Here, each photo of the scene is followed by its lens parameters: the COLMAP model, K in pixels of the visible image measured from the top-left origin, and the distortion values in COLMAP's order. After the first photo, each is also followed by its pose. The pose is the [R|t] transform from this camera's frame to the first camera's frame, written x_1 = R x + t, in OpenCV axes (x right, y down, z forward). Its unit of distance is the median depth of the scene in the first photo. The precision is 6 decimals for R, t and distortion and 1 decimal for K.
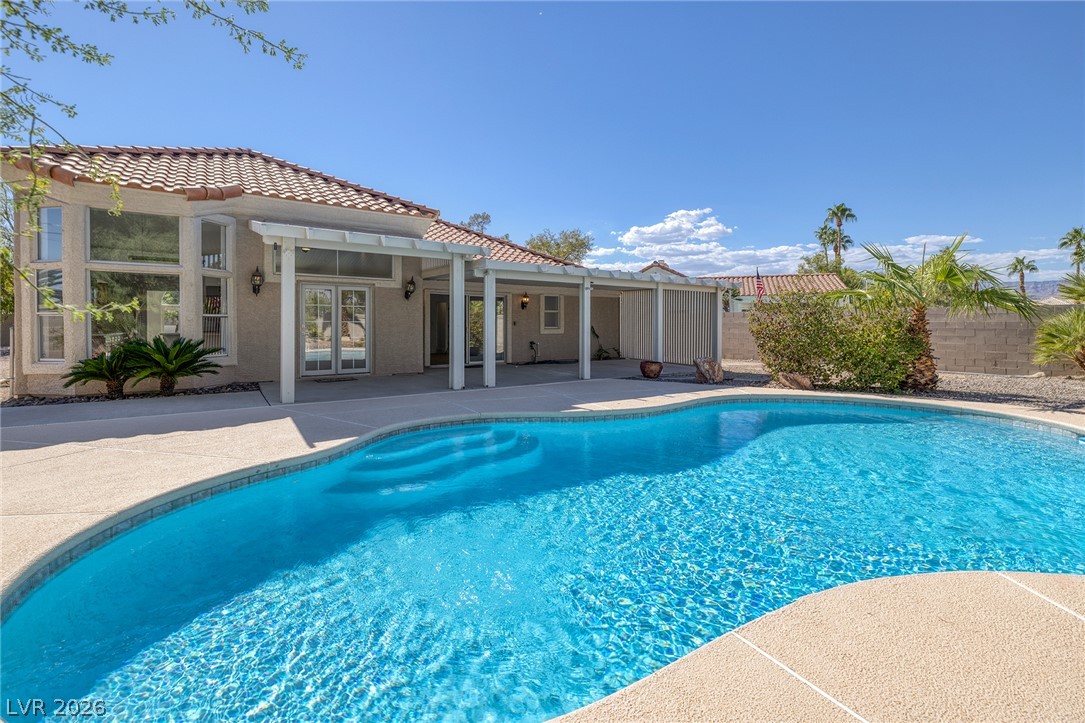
lens RADIAL K [[492.6, 0, 544.3], [0, 492.6, 338.3], [0, 0, 1]] dist [0.001974, 0.000310]
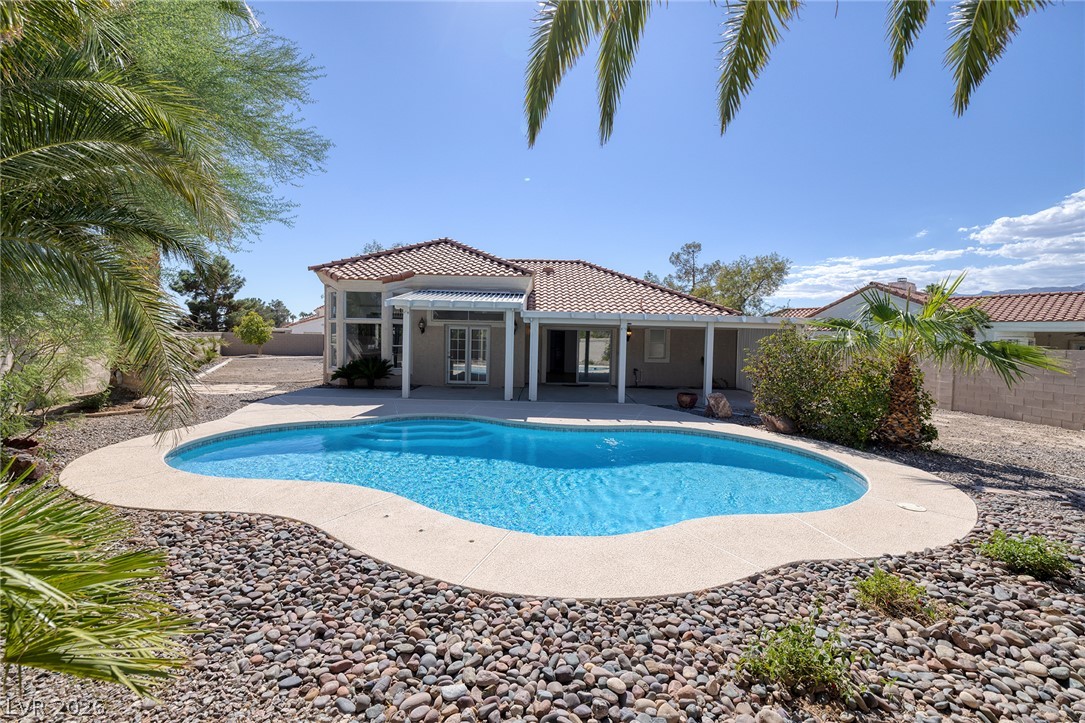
lens RADIAL K [[492.6, 0, 544.3], [0, 492.6, 338.3], [0, 0, 1]] dist [0.001974, 0.000310]
pose [[0.811550, 0.017172, -0.584030, 0.463432], [-0.035027, 0.999200, -0.019294, -0.033439], [0.583231, 0.036115, 0.811503, -0.073285]]
